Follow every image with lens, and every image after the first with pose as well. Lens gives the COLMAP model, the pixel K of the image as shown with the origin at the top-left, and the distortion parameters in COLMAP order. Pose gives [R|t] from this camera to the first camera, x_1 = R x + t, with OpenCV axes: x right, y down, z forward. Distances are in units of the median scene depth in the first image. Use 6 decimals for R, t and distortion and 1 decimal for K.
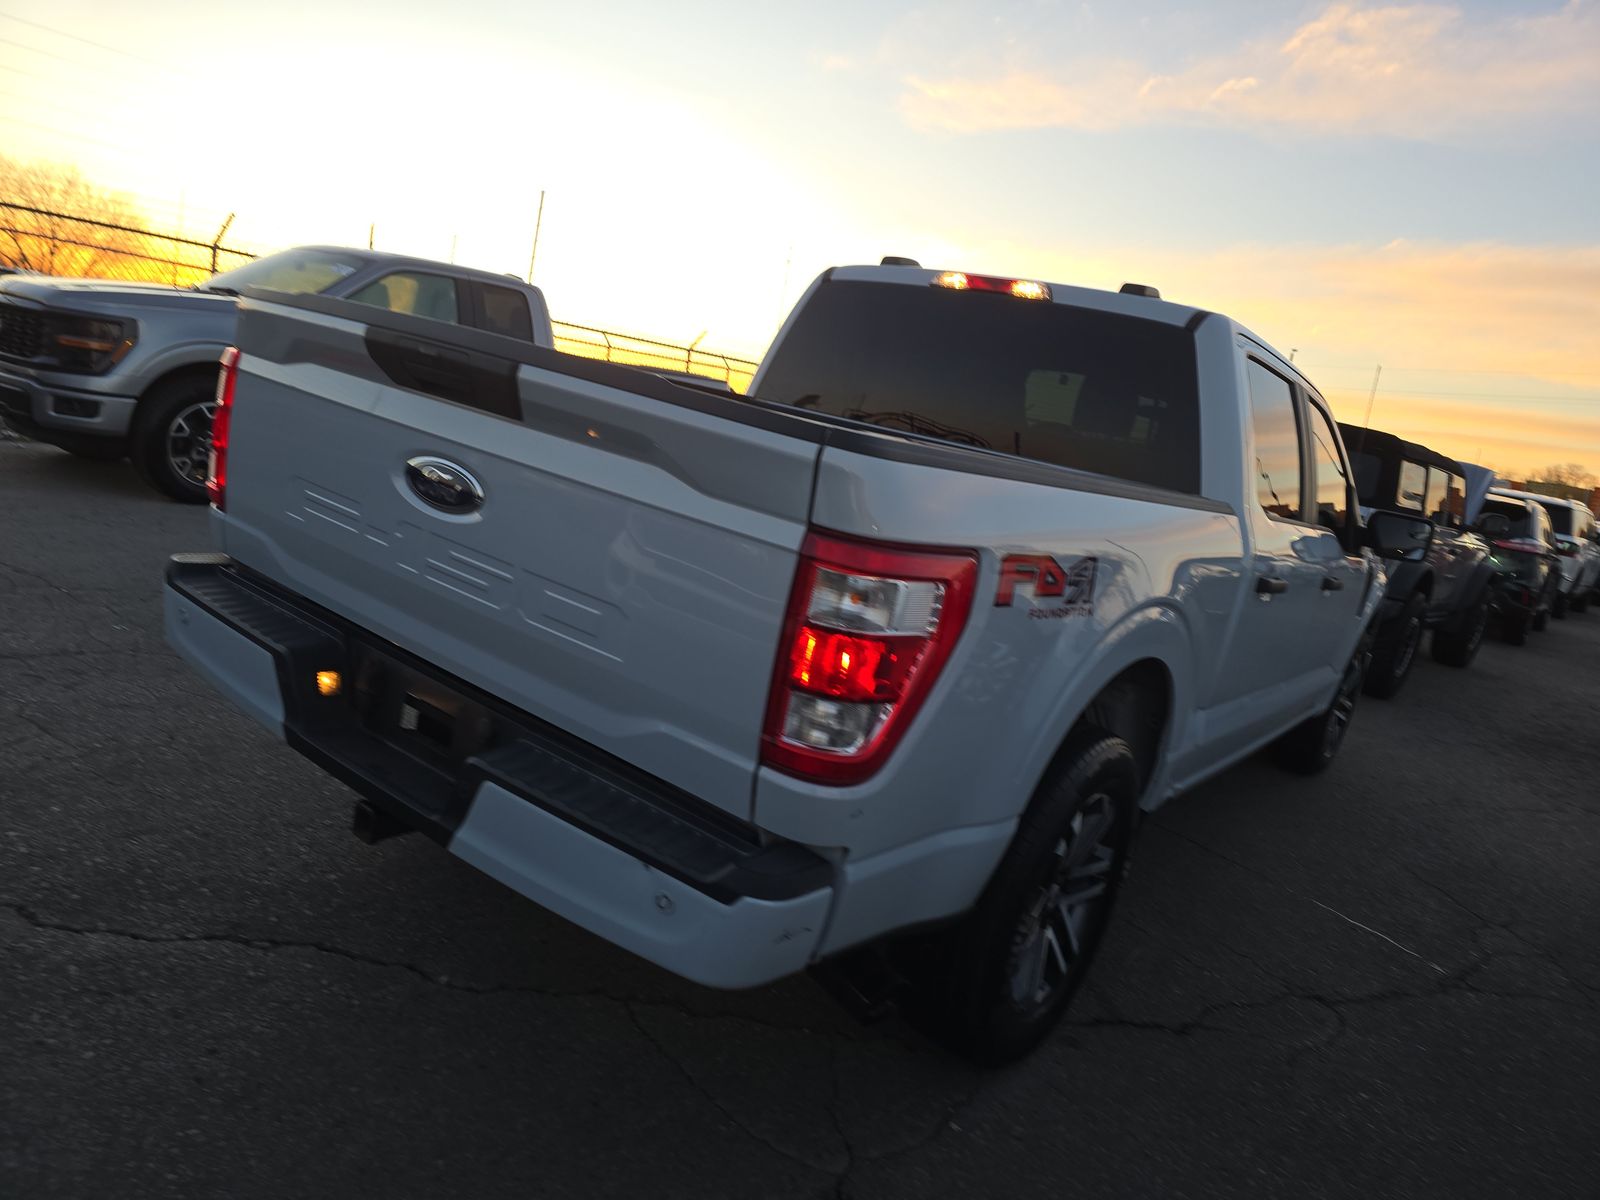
lens RADIAL K [[1097.8, 0, 800.9], [0, 1097.8, 597.5], [0, 0, 1]] dist [0.059757, -0.060614]
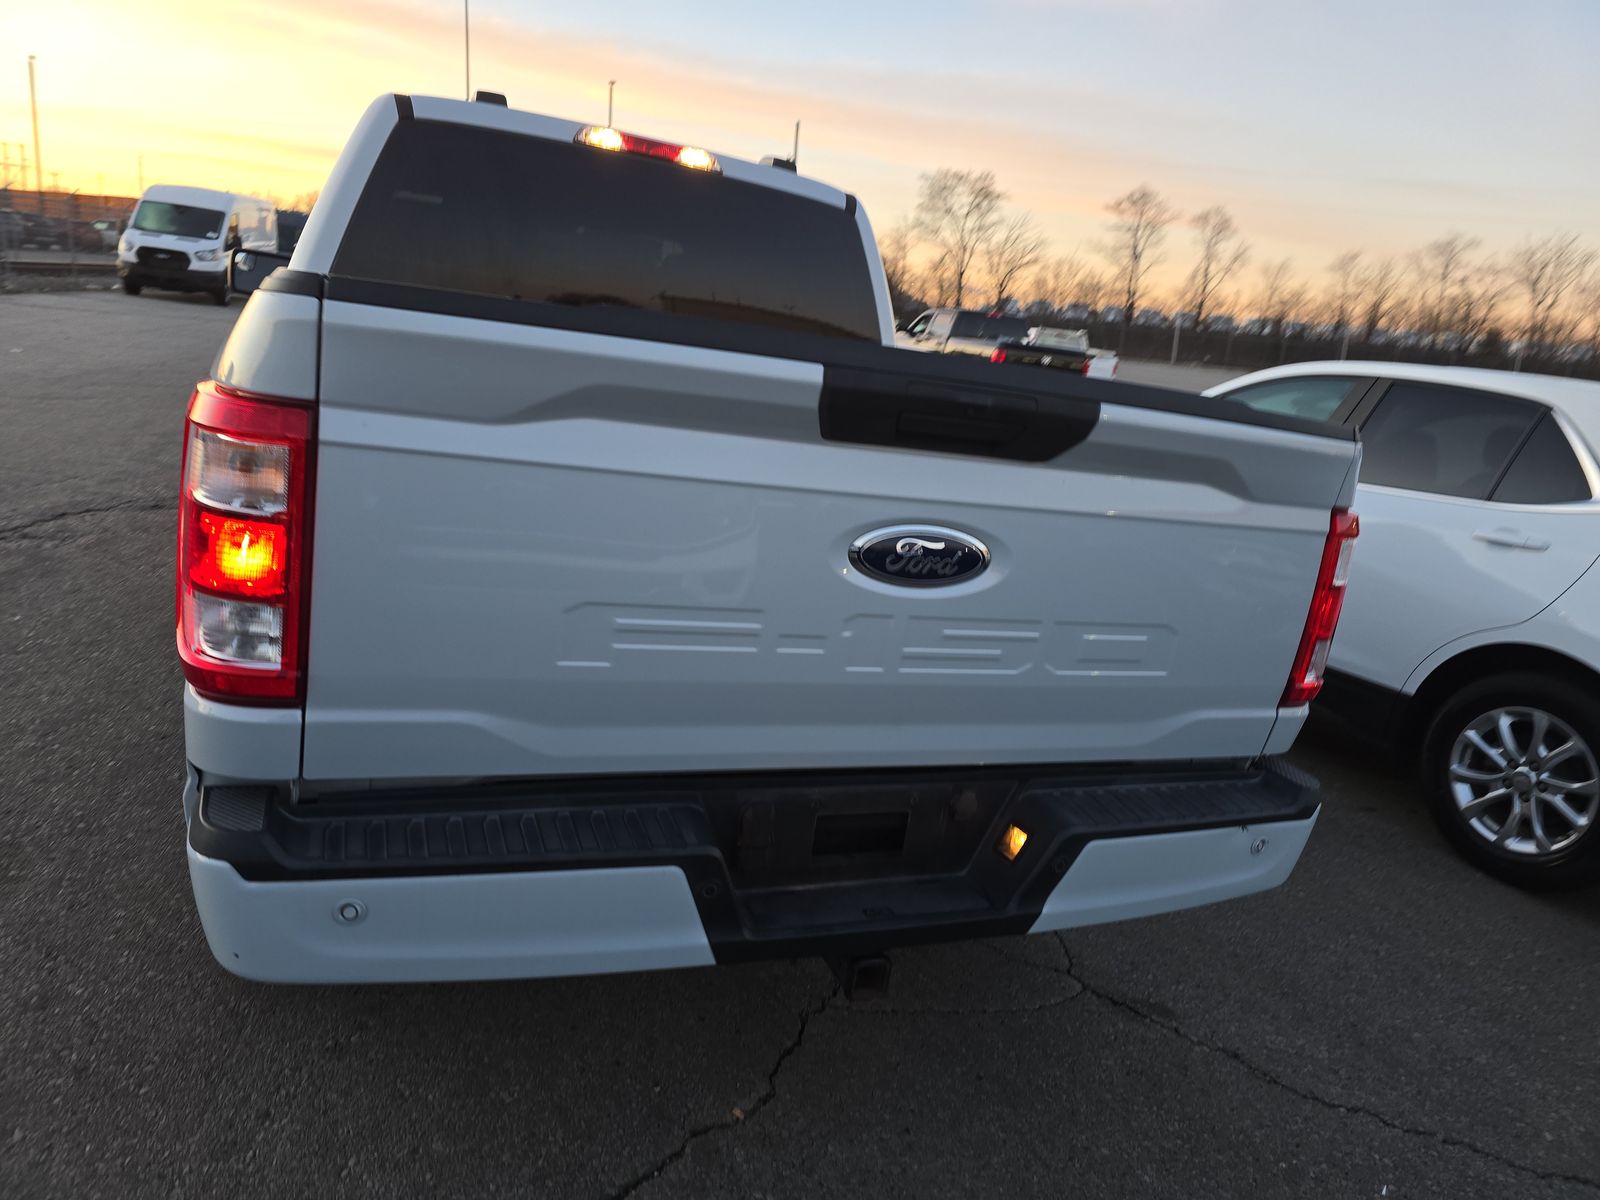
lens RADIAL K [[1097.8, 0, 811.4], [0, 1097.8, 605.9], [0, 0, 1]] dist [0.059757, -0.060614]
pose [[0.512544, -0.327288, 0.793840, -0.946733], [0.125118, 0.943108, 0.308046, -0.303382], [-0.849497, -0.058563, 0.524334, 0.613907]]
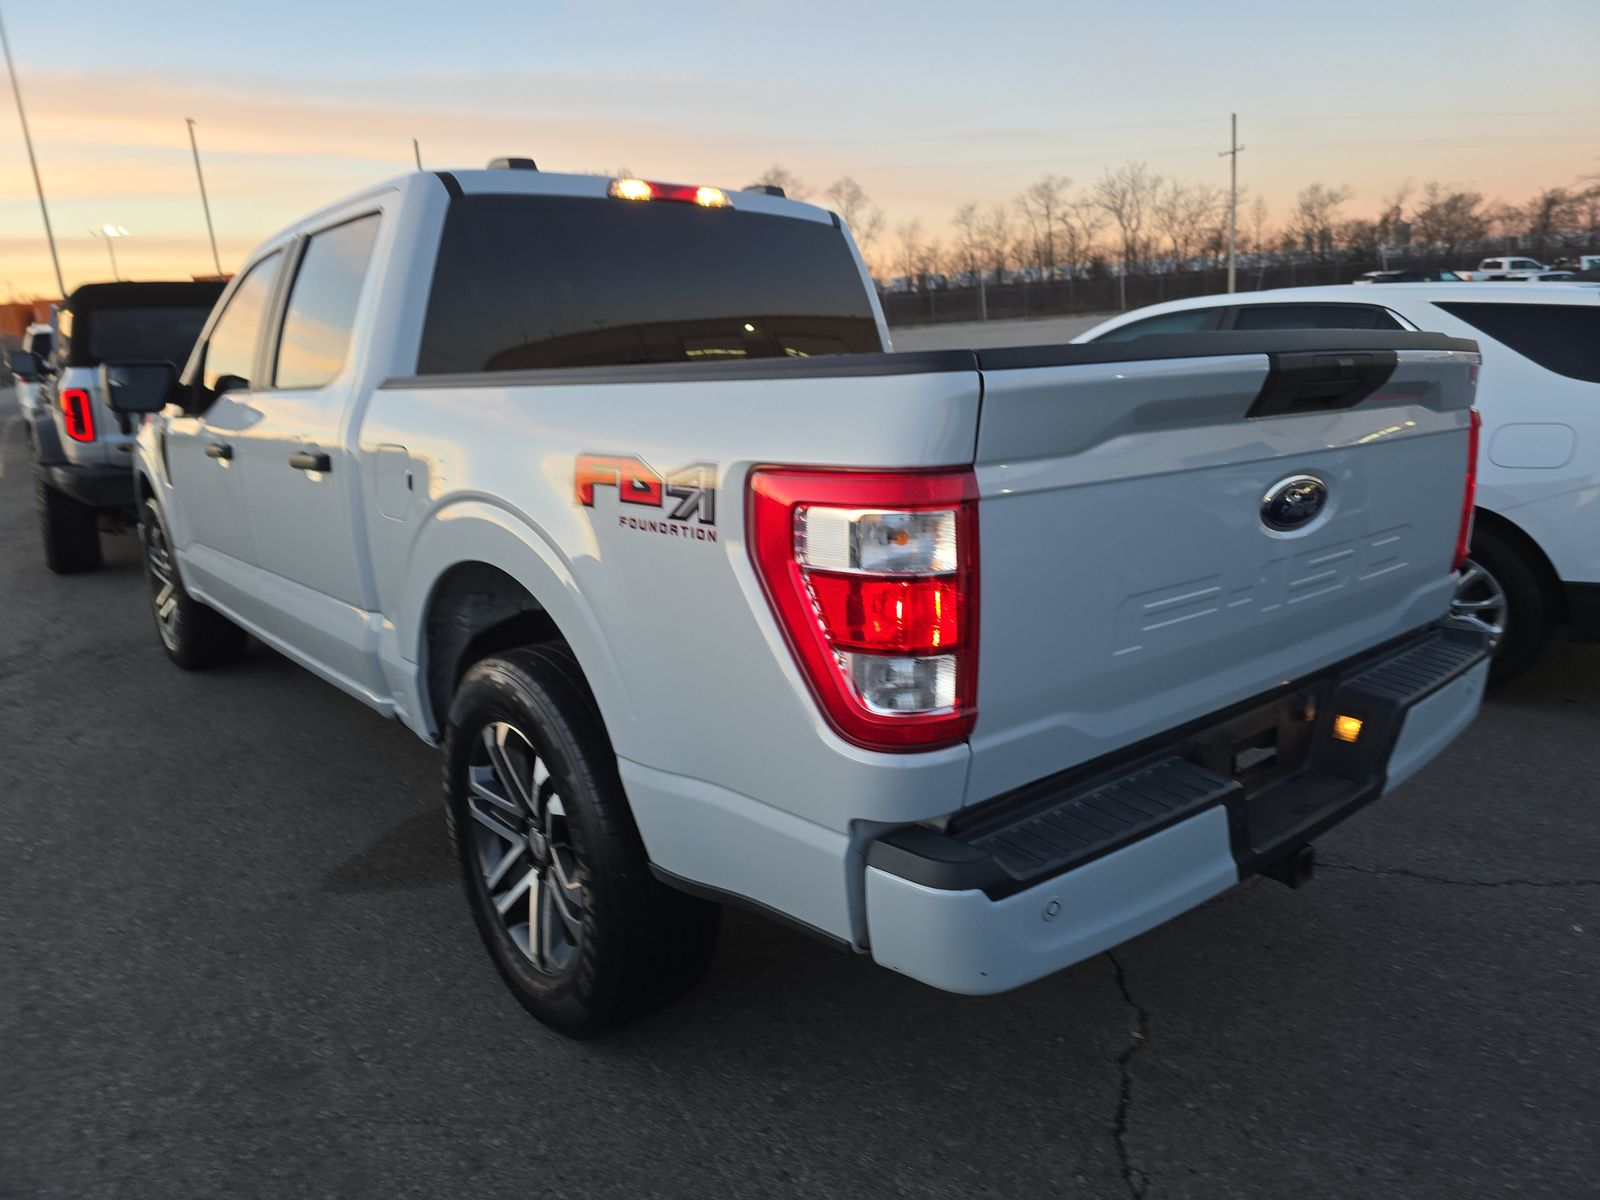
lens RADIAL K [[1097.8, 0, 813.6], [0, 1097.8, 599.9], [0, 0, 1]] dist [0.059757, -0.060614]
pose [[0.207051, -0.407975, 0.889206, -1.199488], [0.248443, 0.901032, 0.355551, -0.434268], [-0.946259, 0.147300, 0.287918, 1.056570]]
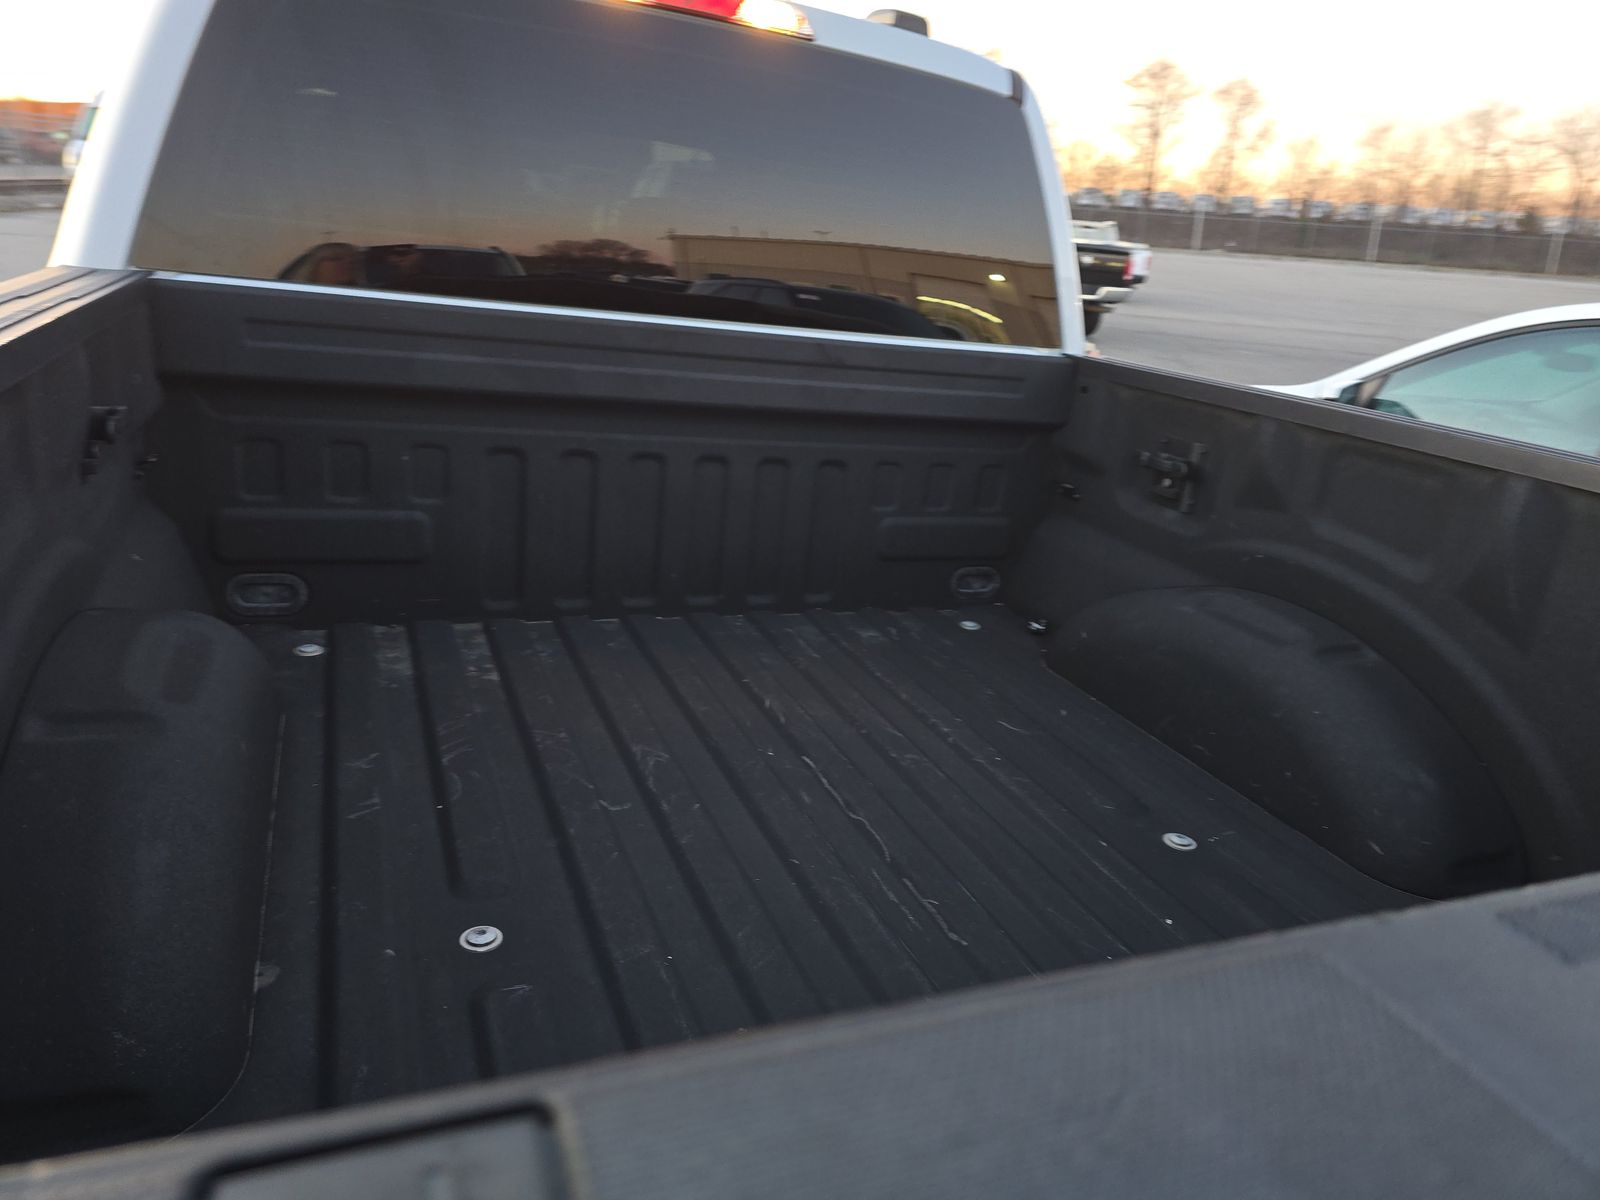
lens RADIAL K [[1097.8, 0, 802.4], [0, 1097.8, 590.5], [0, 0, 1]] dist [0.059757, -0.060614]
pose [[0.511977, -0.399254, 0.760576, -0.486035], [0.150836, 0.913449, 0.377968, -0.344240], [-0.845652, -0.078789, 0.527887, 1.036418]]
